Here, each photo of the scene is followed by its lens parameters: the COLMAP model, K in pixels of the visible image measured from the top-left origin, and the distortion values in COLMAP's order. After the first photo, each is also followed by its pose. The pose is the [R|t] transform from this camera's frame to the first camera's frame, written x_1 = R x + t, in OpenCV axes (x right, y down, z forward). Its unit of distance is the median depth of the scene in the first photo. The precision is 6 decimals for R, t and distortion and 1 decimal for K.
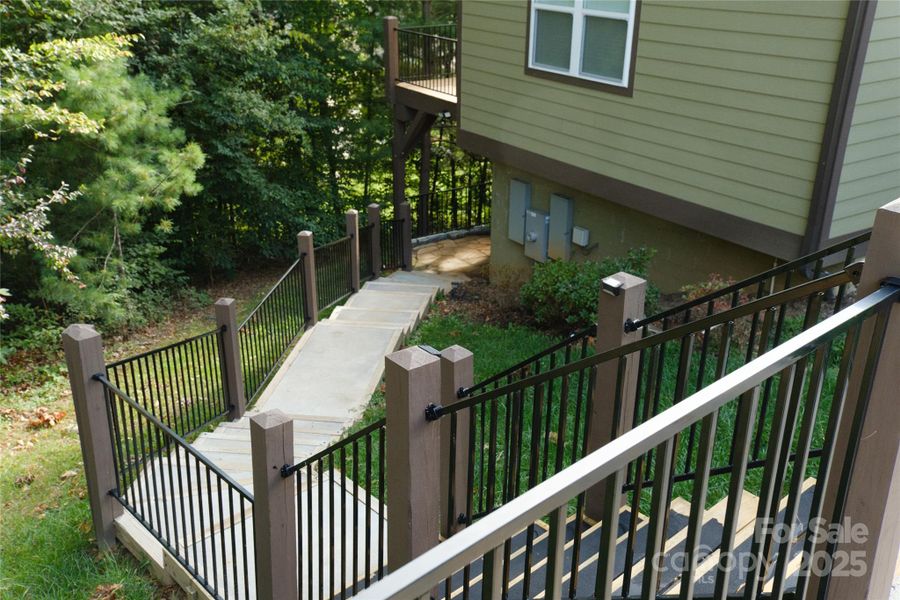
lens RADIAL K [[800.7, 0, 450.0], [0, 800.7, 300.0], [0, 0, 1]] dist [0.112035, 0.000186]
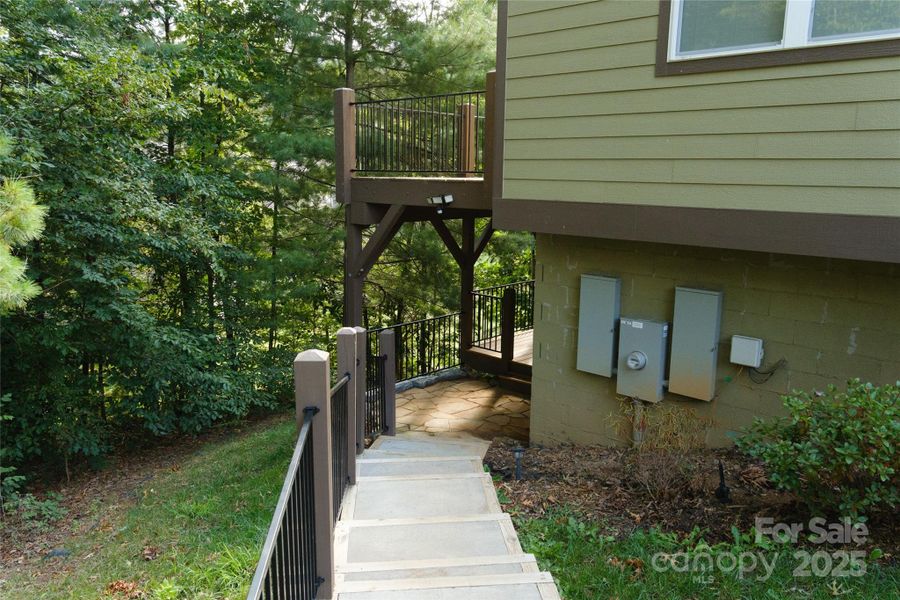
lens RADIAL K [[671.7, 0, 453.6], [0, 671.7, 301.3], [0, 0, 1]] dist [-0.000914, 0.002631]
pose [[0.974005, -0.039168, 0.223114, -0.118004], [0.087435, 0.973616, -0.210777, -0.022313], [-0.208972, 0.224806, 0.951732, 0.431811]]
